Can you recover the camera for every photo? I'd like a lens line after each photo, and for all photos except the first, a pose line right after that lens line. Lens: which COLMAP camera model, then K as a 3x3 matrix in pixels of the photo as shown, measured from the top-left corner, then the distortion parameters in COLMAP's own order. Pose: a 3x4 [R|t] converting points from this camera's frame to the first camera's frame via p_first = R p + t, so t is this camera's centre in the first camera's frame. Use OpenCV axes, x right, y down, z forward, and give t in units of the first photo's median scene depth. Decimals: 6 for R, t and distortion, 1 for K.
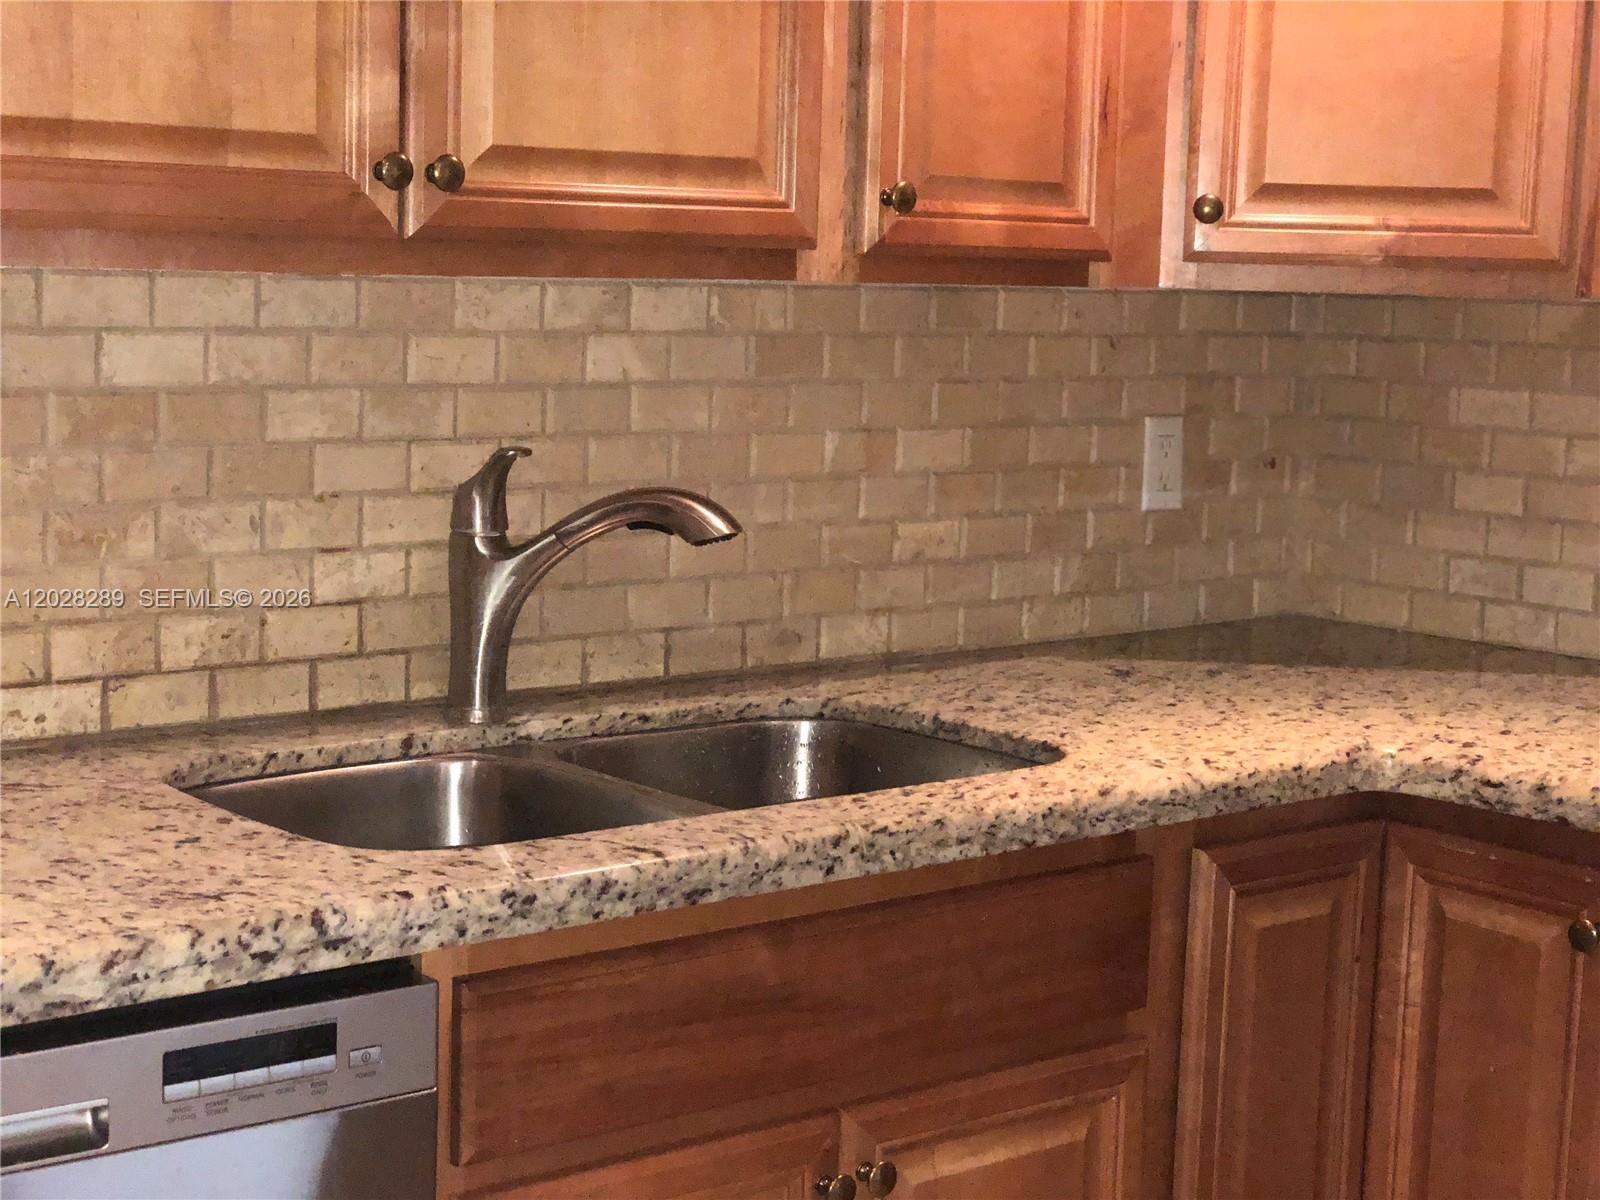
lens RADIAL K [[2596.1, 0, 802.3], [0, 2596.1, 601.8], [0, 0, 1]] dist [0.027366, 0.000000]
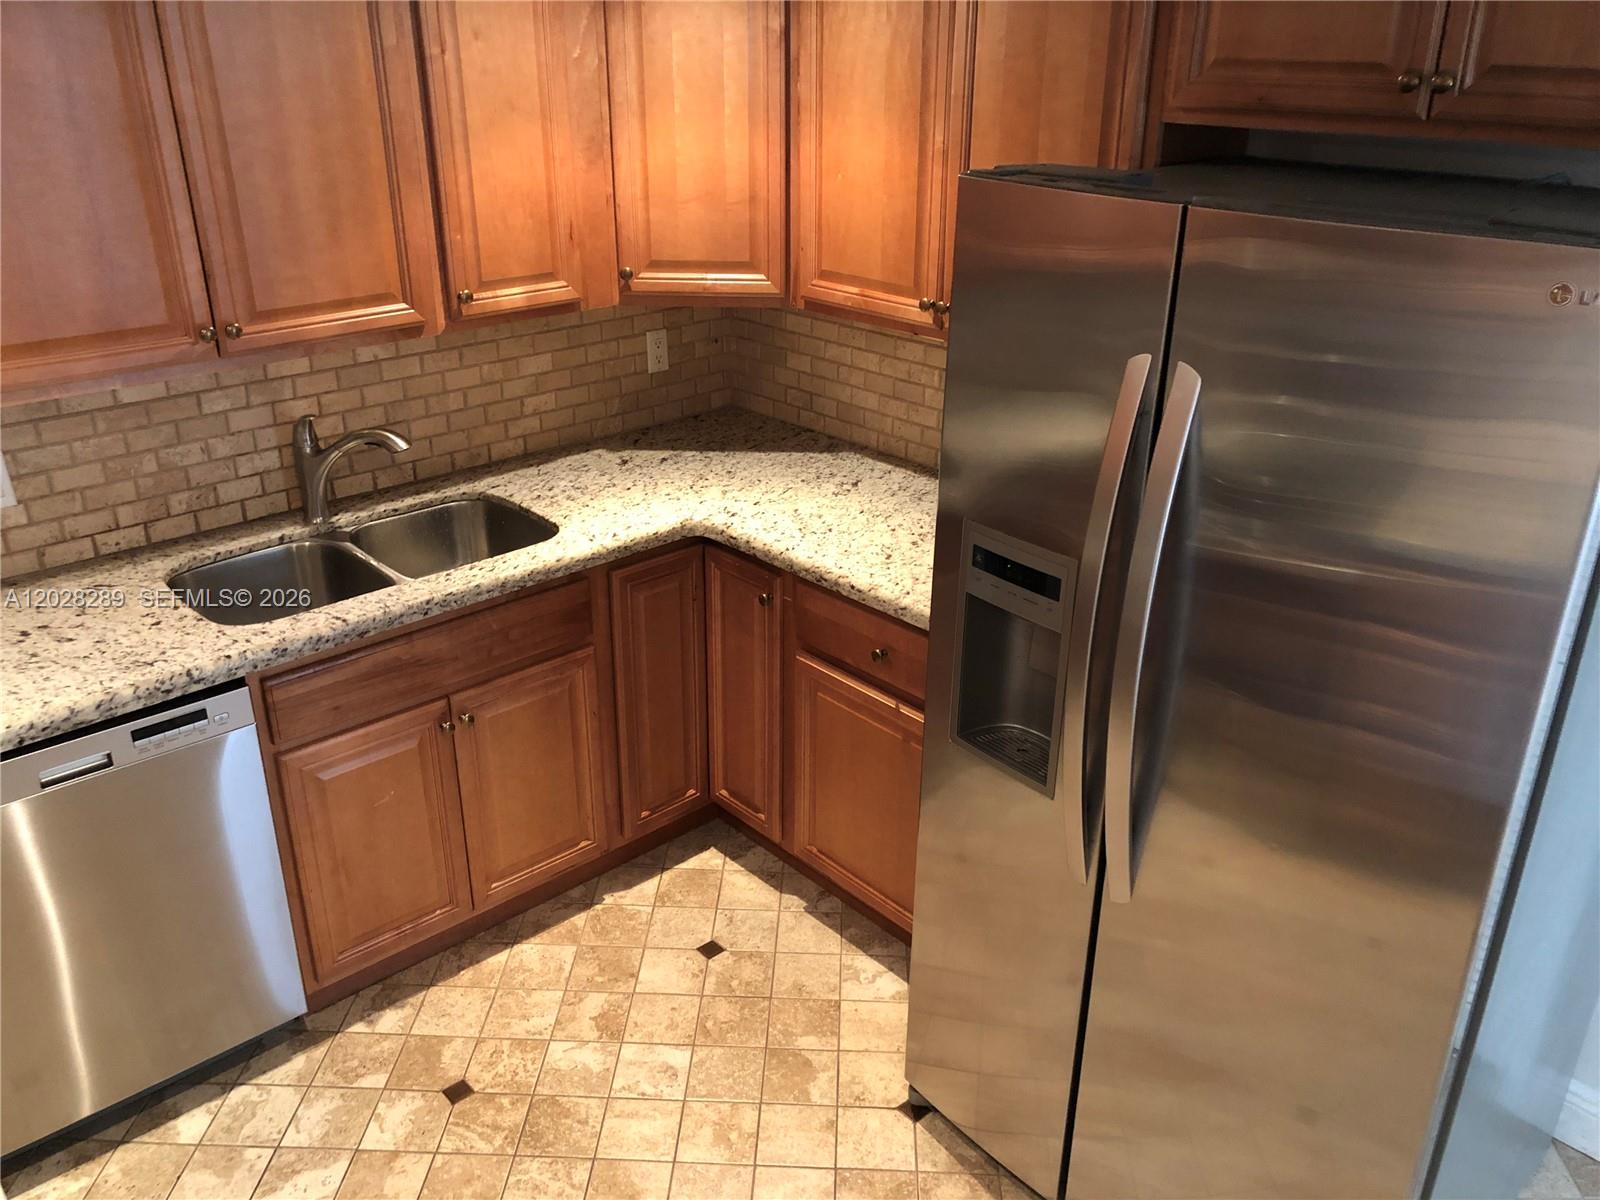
lens RADIAL K [[1305.4, 0, 748.3], [0, 1305.4, 599.2], [0, 0, 1]] dist [0.024829, -0.009967]
pose [[0.999016, -0.042065, 0.014074, 0.272410], [0.036481, 0.959666, 0.278765, -0.224560], [-0.025232, -0.277977, 0.960256, -0.194220]]
